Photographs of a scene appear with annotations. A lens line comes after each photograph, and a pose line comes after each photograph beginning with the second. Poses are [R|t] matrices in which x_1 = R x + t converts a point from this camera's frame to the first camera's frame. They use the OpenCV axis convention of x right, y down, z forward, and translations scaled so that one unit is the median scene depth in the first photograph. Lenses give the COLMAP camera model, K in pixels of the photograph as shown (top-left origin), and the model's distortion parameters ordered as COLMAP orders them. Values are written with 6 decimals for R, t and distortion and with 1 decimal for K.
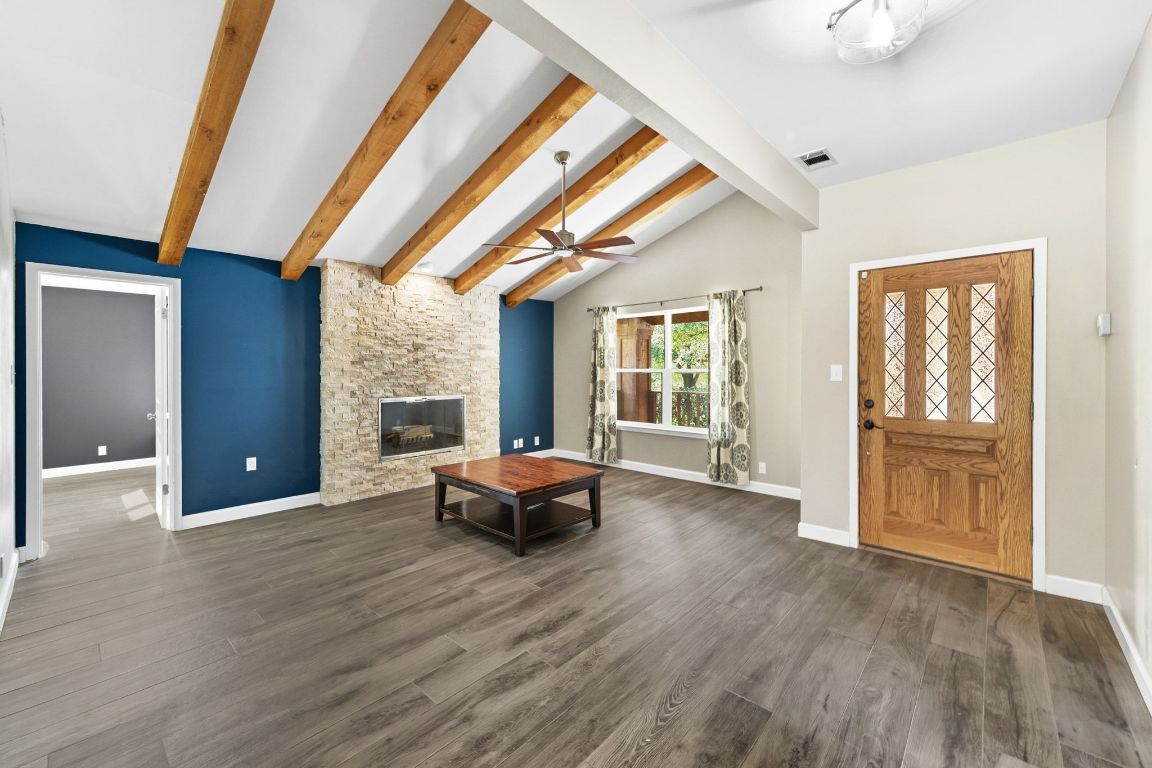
lens RADIAL K [[462.5, 0, 577.4], [0, 462.5, 374.7], [0, 0, 1]] dist [0.008610, -0.000185]
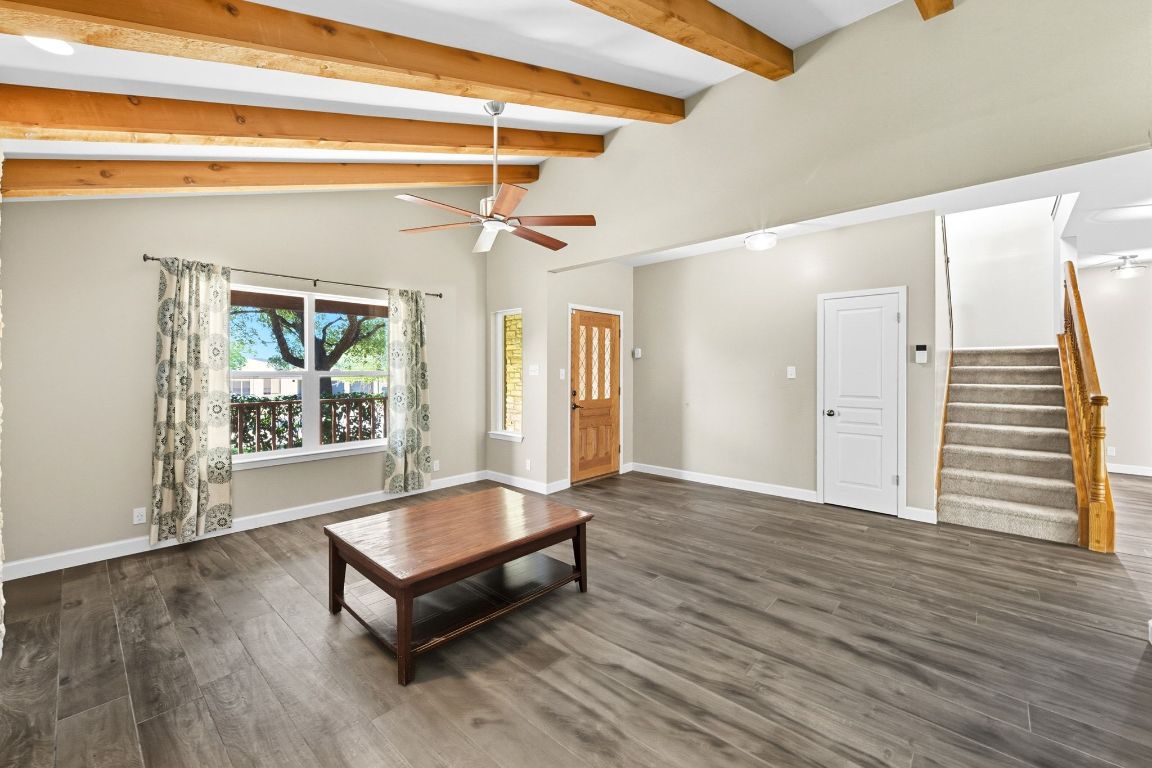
lens RADIAL K [[462.5, 0, 576.5], [0, 462.5, 374.2], [0, 0, 1]] dist [0.008610, -0.000185]
pose [[0.002480, -0.007877, 0.999966, -0.646169], [0.011740, 0.999900, 0.007848, -0.010469], [-0.999928, 0.011721, 0.002572, 0.666689]]
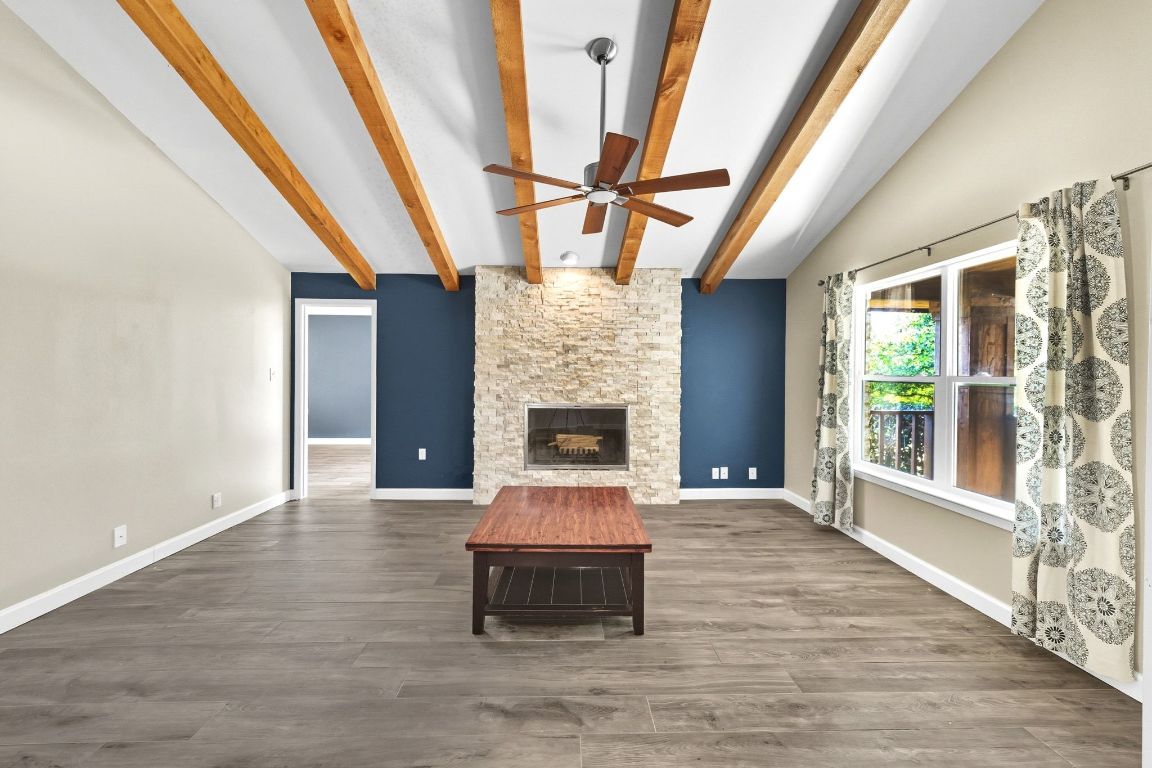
lens RADIAL K [[462.5, 0, 576.0], [0, 462.5, 378.0], [0, 0, 1]] dist [0.008610, -0.000185]
pose [[0.693495, 0.014026, -0.720324, 0.328428], [-0.017058, 0.999850, 0.003047, -0.005762], [0.720259, 0.010174, 0.693631, 0.401235]]
